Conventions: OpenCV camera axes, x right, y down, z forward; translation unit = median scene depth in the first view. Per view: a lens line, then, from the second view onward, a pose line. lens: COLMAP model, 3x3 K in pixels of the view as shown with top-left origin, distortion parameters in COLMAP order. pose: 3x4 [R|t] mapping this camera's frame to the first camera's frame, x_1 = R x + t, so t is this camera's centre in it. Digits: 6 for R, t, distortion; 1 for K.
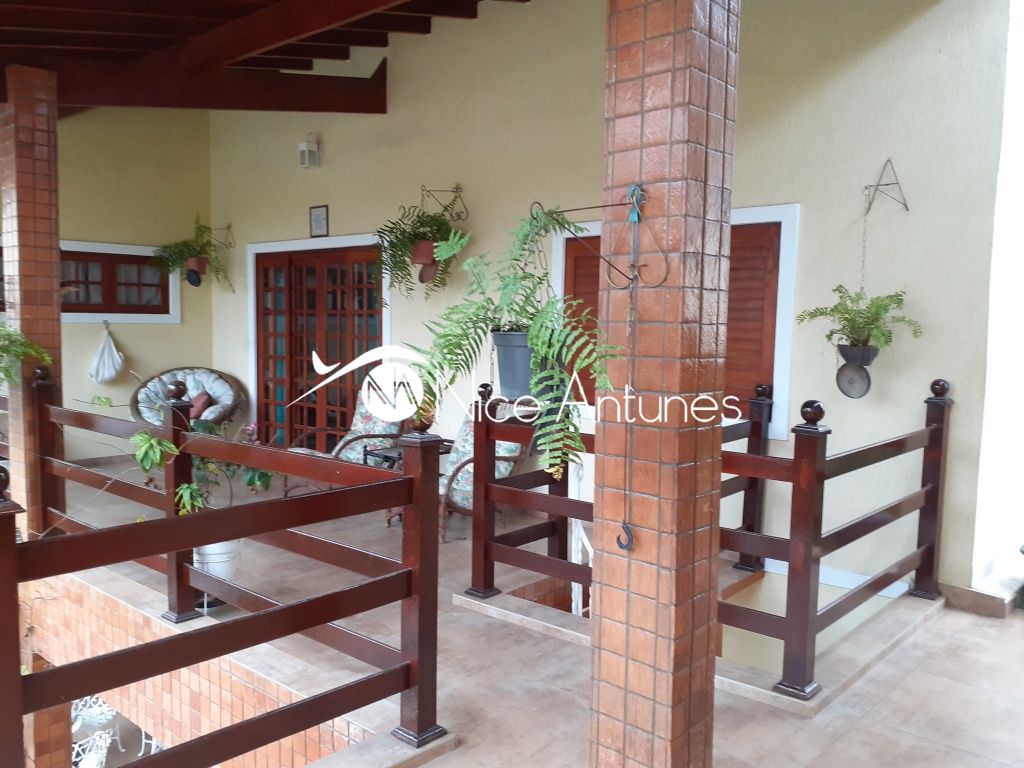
lens RADIAL K [[787.7, 0, 512.0], [0, 787.7, 384.0], [0, 0, 1]] dist [0.096756, -0.135935]
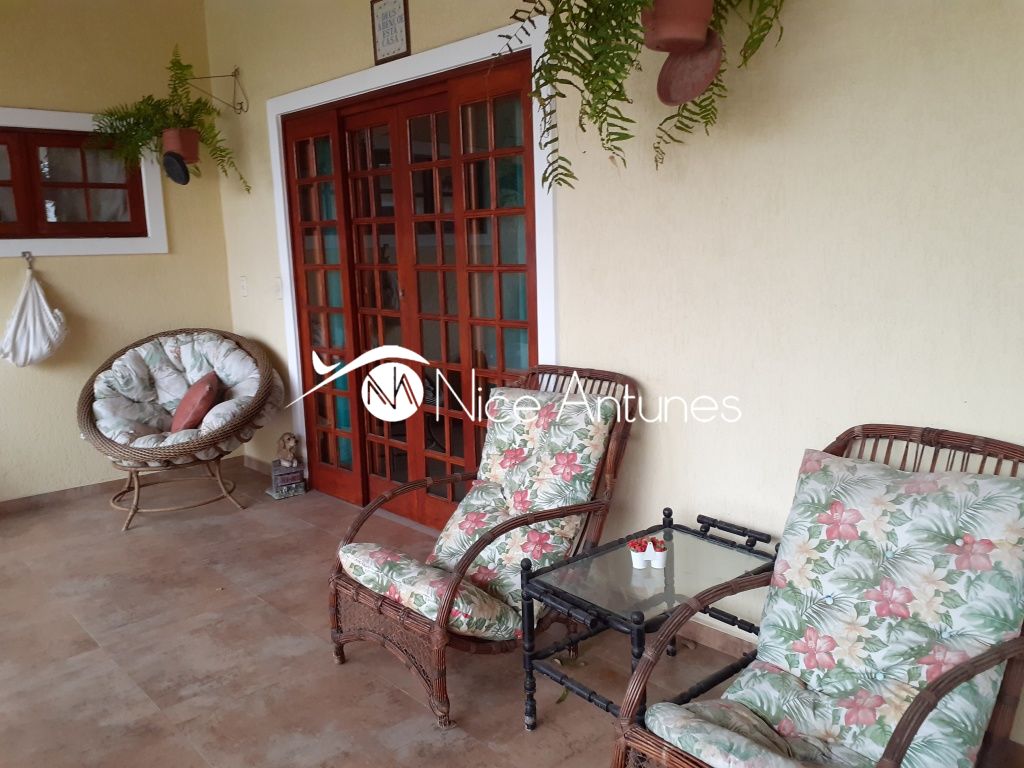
lens RADIAL K [[828.3, 0, 512.0], [0, 828.3, 384.0], [0, 0, 1]] dist [0.093607, -0.002526]
pose [[0.992024, -0.022486, -0.124028, -0.102314], [0.034411, 0.994896, 0.094857, -0.032736], [0.121262, -0.098369, 0.987734, 0.444425]]
